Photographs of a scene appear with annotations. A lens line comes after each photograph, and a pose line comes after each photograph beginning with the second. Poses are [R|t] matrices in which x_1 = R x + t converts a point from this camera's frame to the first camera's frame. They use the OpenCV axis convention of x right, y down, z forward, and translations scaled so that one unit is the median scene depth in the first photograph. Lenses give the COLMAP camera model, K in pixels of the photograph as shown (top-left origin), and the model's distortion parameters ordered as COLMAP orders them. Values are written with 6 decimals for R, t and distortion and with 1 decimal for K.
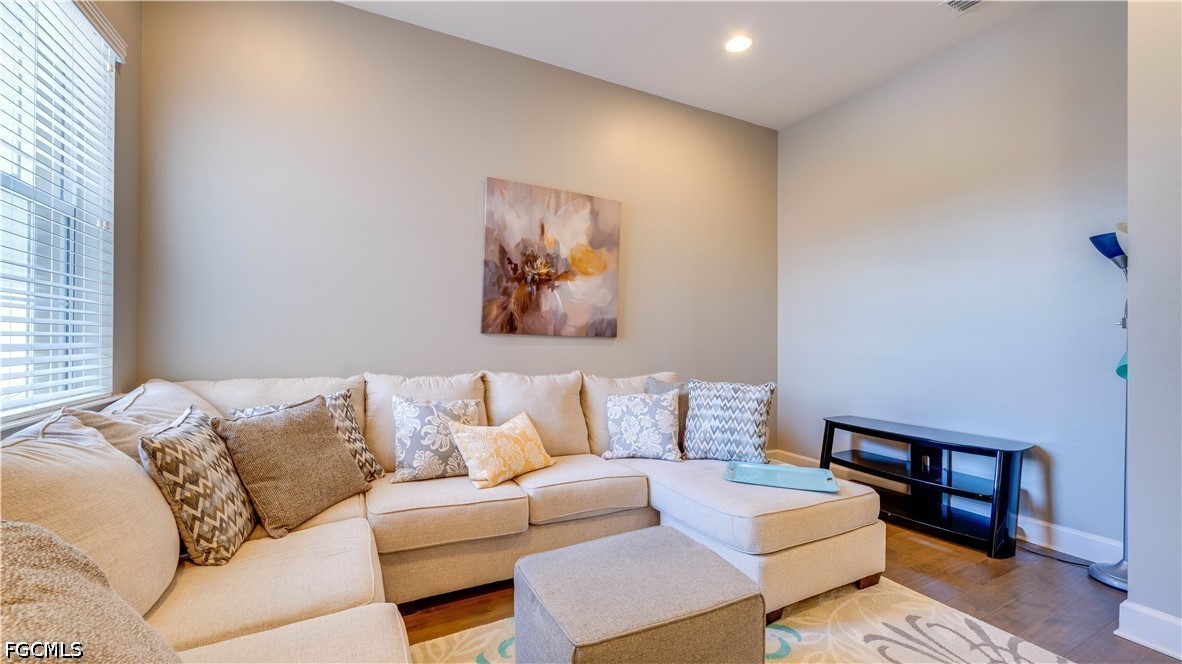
lens RADIAL K [[466.4, 0, 584.5], [0, 466.4, 335.5], [0, 0, 1]] dist [-0.000955, -0.000043]
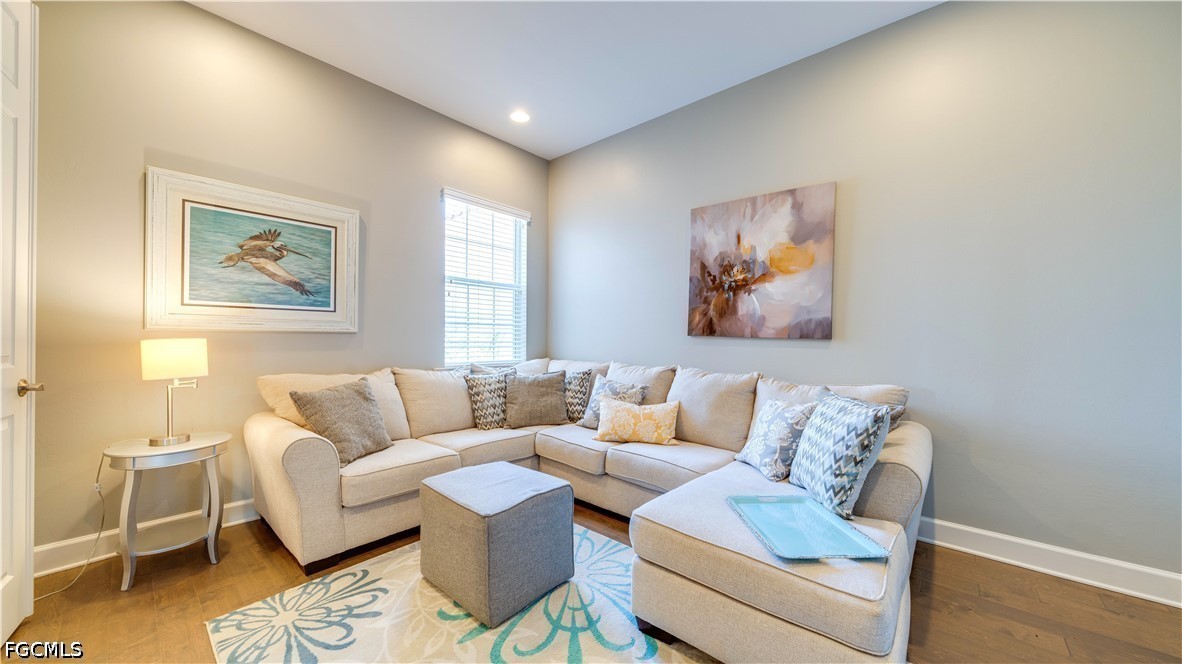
lens RADIAL K [[406.4, 0, 586.5], [0, 406.4, 337.0], [0, 0, 1]] dist [-0.011077, -0.000145]
pose [[0.376054, -0.006460, -0.926575, 0.653848], [-0.001394, 0.999971, -0.007538, 0.006646], [0.926597, 0.004126, 0.376034, 0.328027]]
